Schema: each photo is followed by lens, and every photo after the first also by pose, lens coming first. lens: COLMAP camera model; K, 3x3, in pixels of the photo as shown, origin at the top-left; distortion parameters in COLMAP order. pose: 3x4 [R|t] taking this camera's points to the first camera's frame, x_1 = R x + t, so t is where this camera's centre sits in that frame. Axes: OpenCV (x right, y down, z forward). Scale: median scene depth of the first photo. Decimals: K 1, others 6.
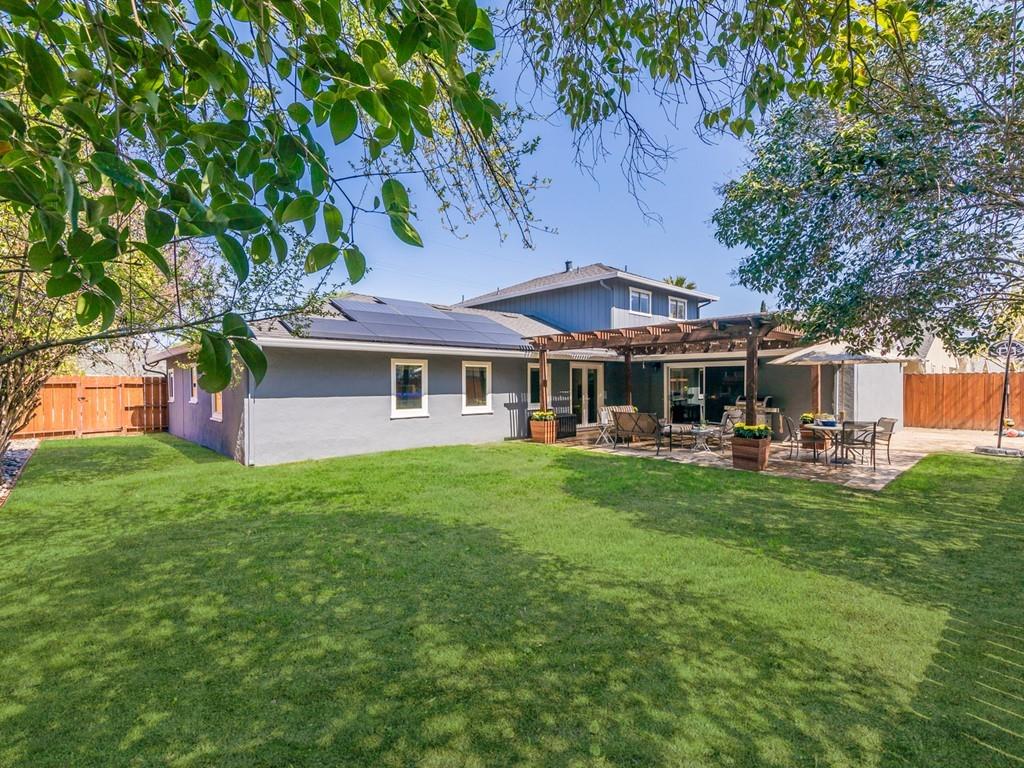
lens RADIAL K [[470.3, 0, 512.0], [0, 470.3, 384.0], [0, 0, 1]] dist [-0.000837, -0.000017]
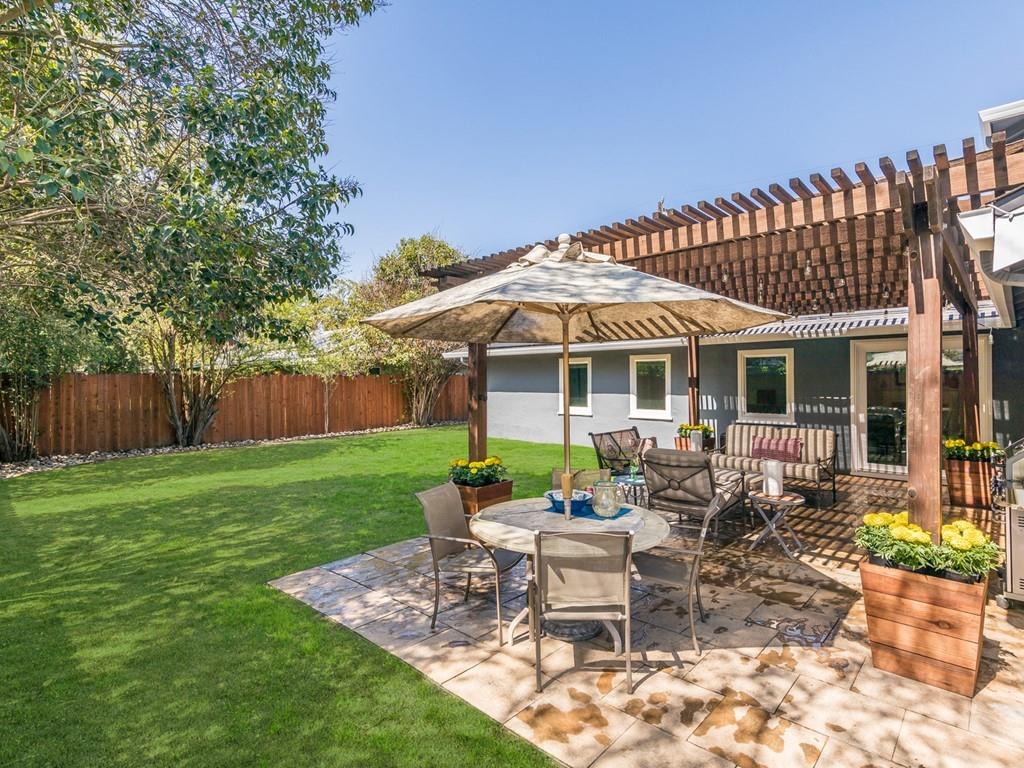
lens RADIAL K [[511.3, 0, 512.0], [0, 511.3, 384.0], [0, 0, 1]] dist [-0.000144, 0.000391]
pose [[0.050153, 0.007707, -0.998712, 0.794989], [0.000024, 0.999970, 0.007718, -0.004005], [0.998742, -0.000411, 0.050152, 0.715788]]
